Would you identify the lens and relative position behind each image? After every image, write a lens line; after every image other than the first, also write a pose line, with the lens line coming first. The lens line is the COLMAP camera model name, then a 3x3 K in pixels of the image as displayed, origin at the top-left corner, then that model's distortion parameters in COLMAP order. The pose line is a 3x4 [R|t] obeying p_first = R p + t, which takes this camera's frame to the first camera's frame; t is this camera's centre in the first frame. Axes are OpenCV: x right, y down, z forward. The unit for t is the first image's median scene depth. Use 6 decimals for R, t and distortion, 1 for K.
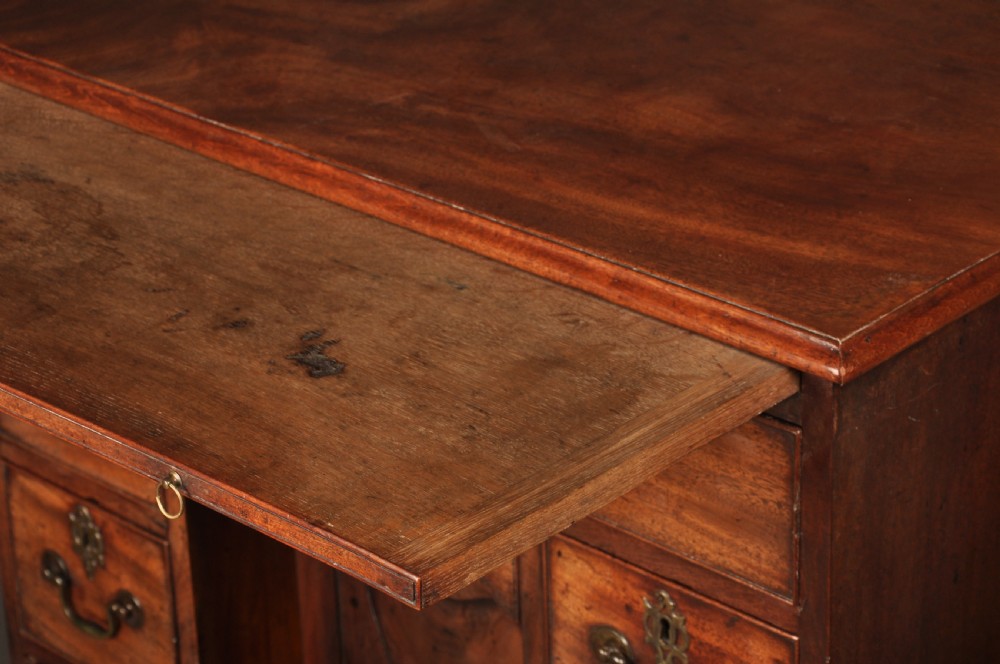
lens RADIAL K [[2610.0, 0, 500.0], [0, 2610.0, 332.0], [0, 0, 1]] dist [0.608238, -0.258695]
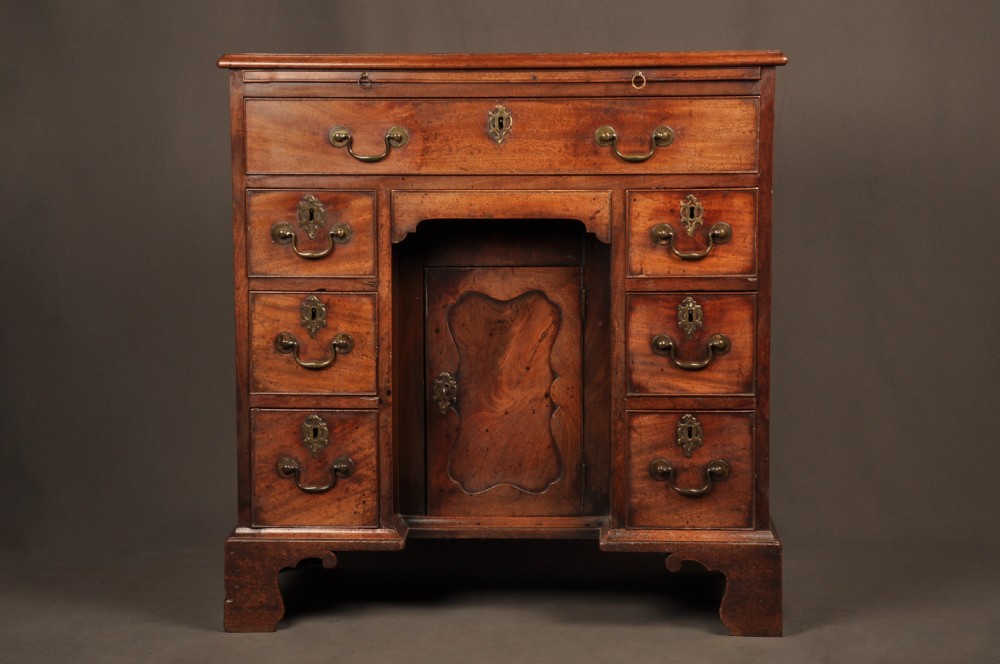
lens RADIAL K [[2459.7, 0, 500.0], [0, 2459.7, 332.0], [0, 0, 1]] dist [0.451755, -0.385964]
pose [[0.760952, -0.039598, 0.647599, -1.543972], [0.268607, 0.927807, -0.258892, 0.750681], [-0.590595, 0.370954, 0.716653, -0.506936]]
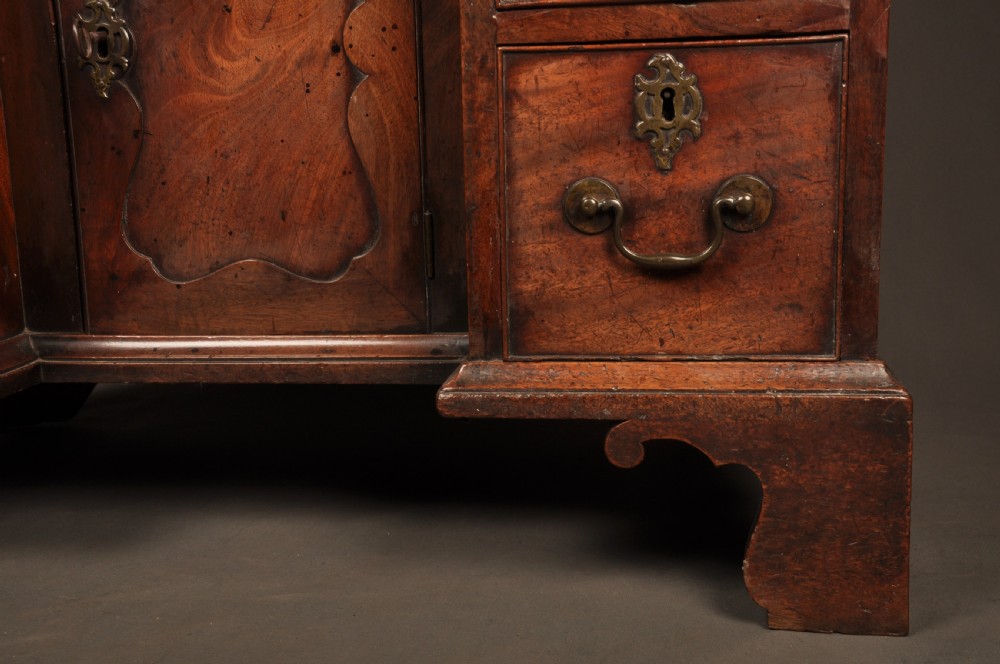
lens RADIAL K [[1303.7, 0, 502.8], [0, 1303.7, 348.5], [0, 0, 1]] dist [0.074873, 0.046008]
pose [[0.816432, -0.084411, 0.571239, -0.246523], [0.252579, 0.941805, -0.221825, 0.459044], [-0.519271, 0.325388, 0.790240, 0.760907]]
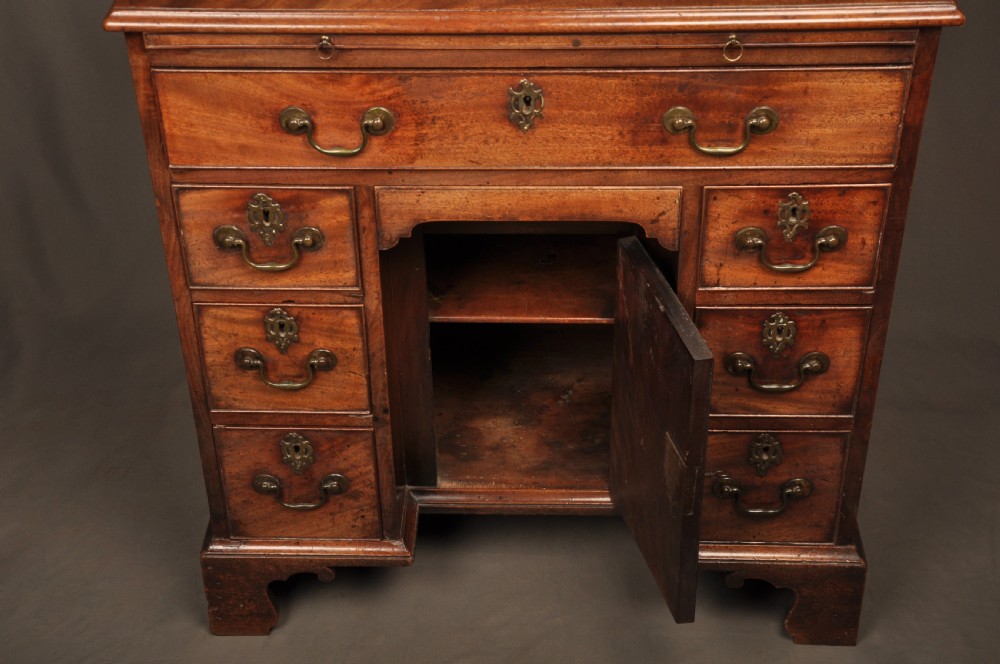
lens RADIAL K [[1498.1, 0, 500.0], [0, 1498.1, 332.0], [0, 0, 1]] dist [0.141881, -0.004457]
pose [[0.752696, -0.362551, 0.549551, -0.659160], [0.285248, 0.931888, 0.224096, -0.095826], [-0.593366, -0.011918, 0.804845, 0.285577]]
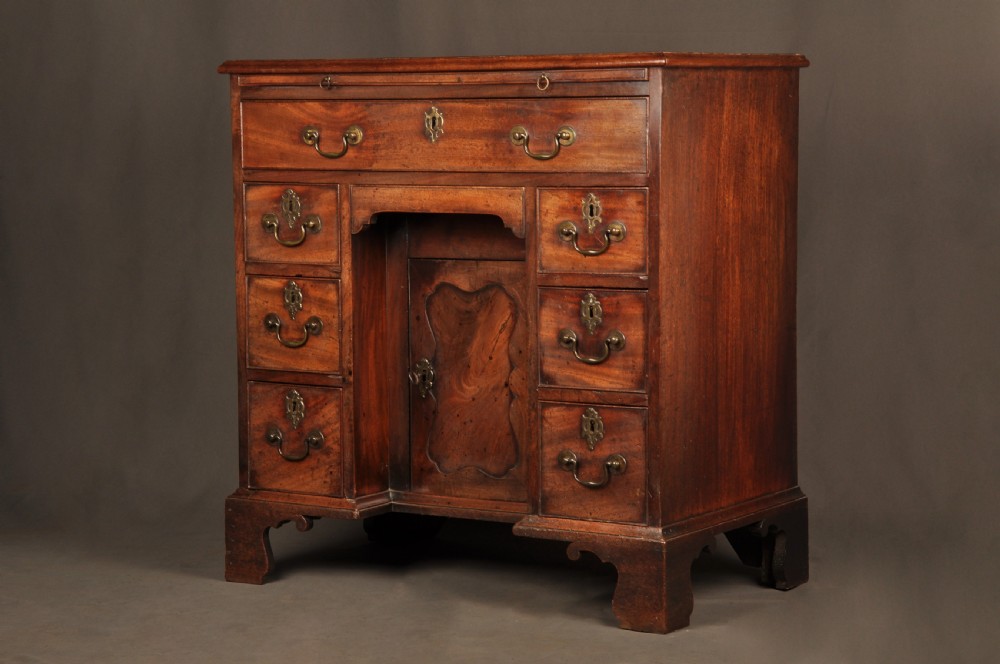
lens RADIAL K [[2459.7, 0, 500.0], [0, 2459.7, 332.0], [0, 0, 1]] dist [0.451755, -0.385964]
pose [[0.980631, 0.009219, 0.195649, -0.475729], [0.062922, 0.931117, -0.359251, 1.042990], [-0.185484, 0.364603, 0.912502, -1.084523]]
